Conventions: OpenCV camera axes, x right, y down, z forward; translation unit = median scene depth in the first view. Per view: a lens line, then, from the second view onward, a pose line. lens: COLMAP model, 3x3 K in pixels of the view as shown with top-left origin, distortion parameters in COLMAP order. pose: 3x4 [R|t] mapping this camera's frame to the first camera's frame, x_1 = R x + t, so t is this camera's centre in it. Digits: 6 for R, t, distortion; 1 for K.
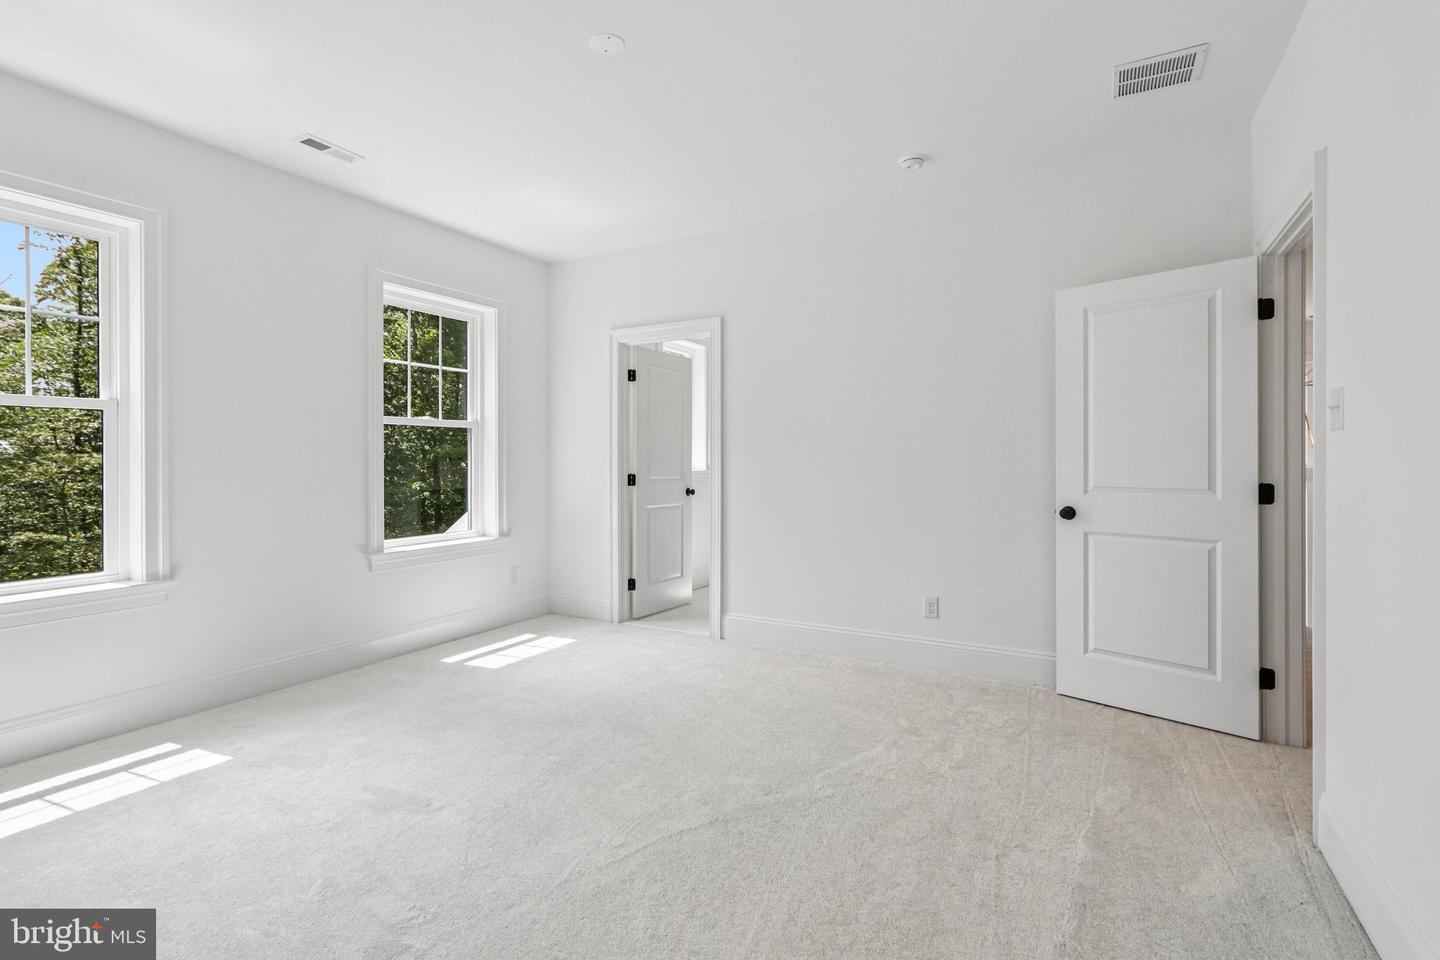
lens RADIAL K [[677.6, 0, 710.0], [0, 677.6, 465.9], [0, 0, 1]] dist [-0.000959, 0.000023]
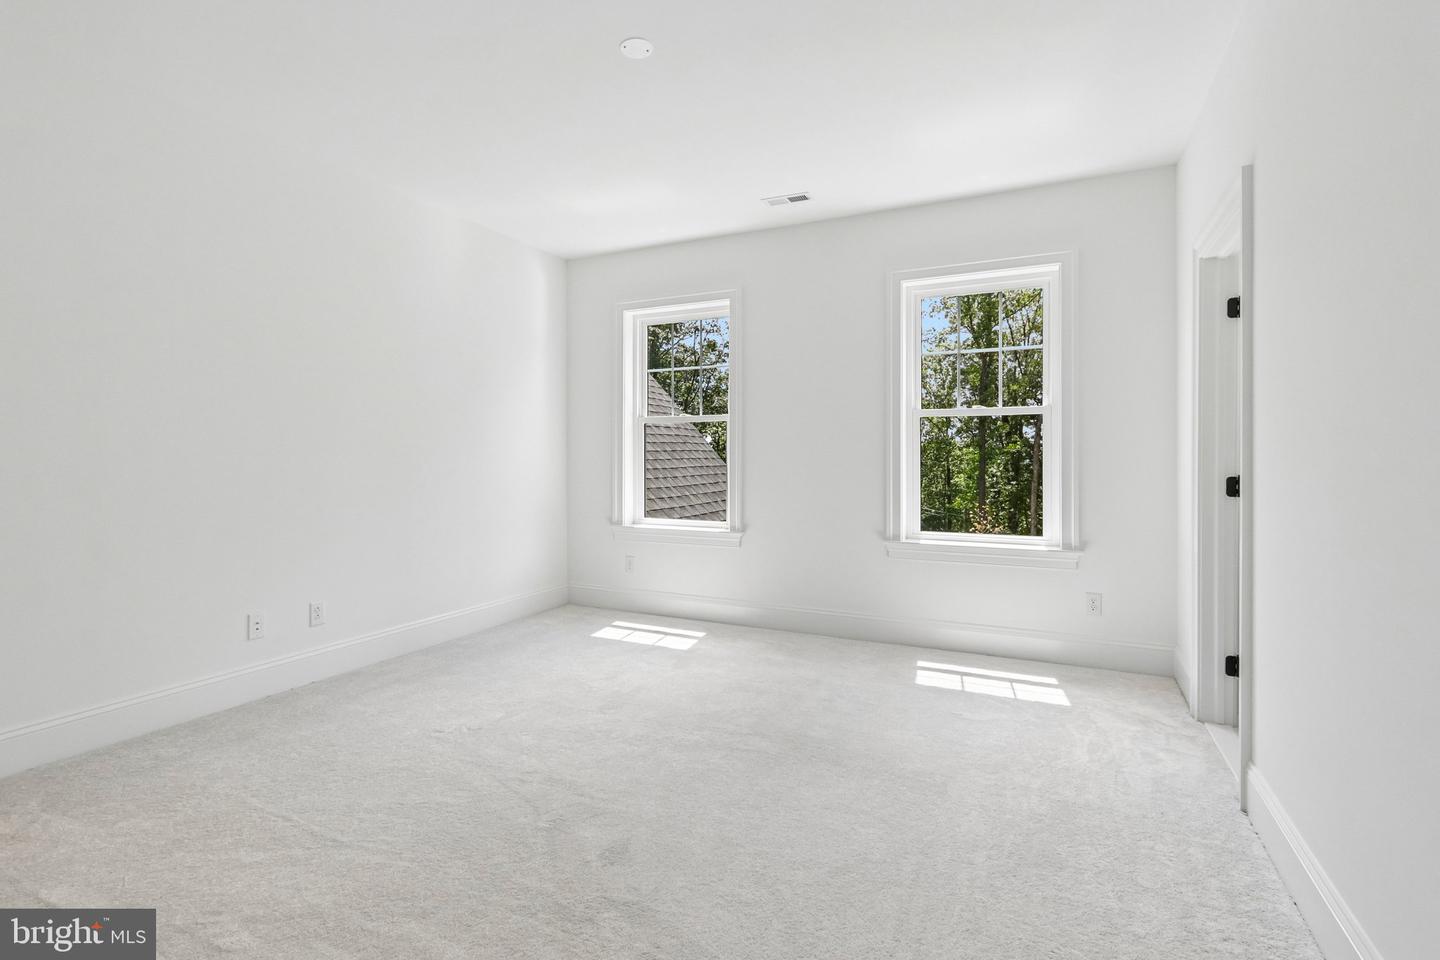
lens RADIAL K [[675.7, 0, 719.3], [0, 675.7, 454.3], [0, 0, 1]] dist [-0.000427, -0.000020]
pose [[0.069689, -0.002537, -0.997566, 0.530024], [-0.009050, 0.999954, -0.003176, -0.000233], [0.997528, 0.009249, 0.069663, 0.638373]]
